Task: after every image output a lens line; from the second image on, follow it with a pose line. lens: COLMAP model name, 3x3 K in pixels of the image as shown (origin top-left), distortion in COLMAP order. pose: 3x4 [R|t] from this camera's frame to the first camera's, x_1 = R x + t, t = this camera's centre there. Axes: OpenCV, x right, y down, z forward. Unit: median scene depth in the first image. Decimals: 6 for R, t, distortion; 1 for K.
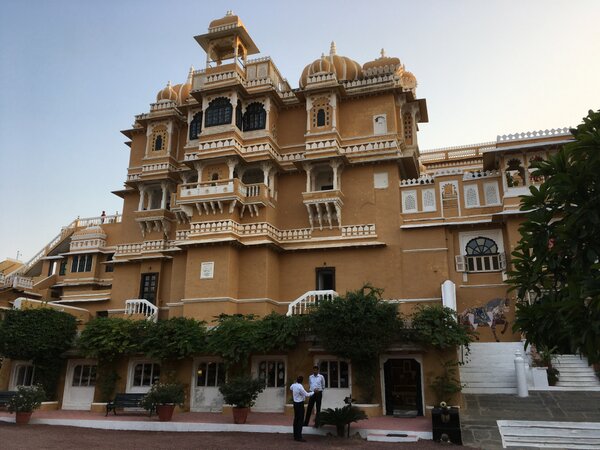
lens RADIAL K [[514.1, 0, 298.1], [0, 514.1, 220.6], [0, 0, 1]] dist [0.055109, -0.006160]
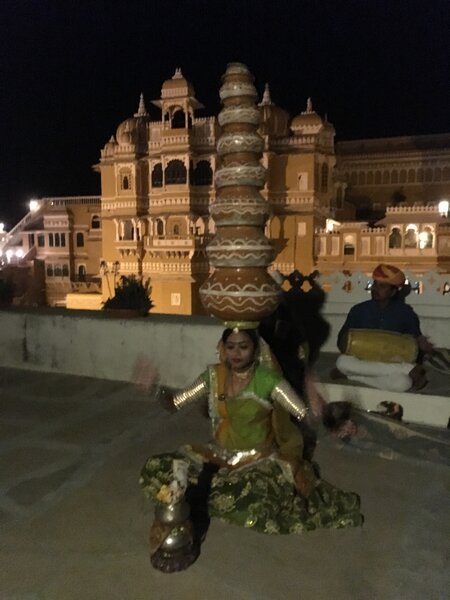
lens RADIAL K [[507.6, 0, 225.0], [0, 507.6, 300.0], [0, 0, 1]] dist [0.064621, 0.000107]
pose [[0.999948, -0.009806, 0.002624, -0.038580], [0.008054, 0.923756, 0.382896, -0.397174], [-0.006179, -0.382855, 0.923788, -0.280136]]
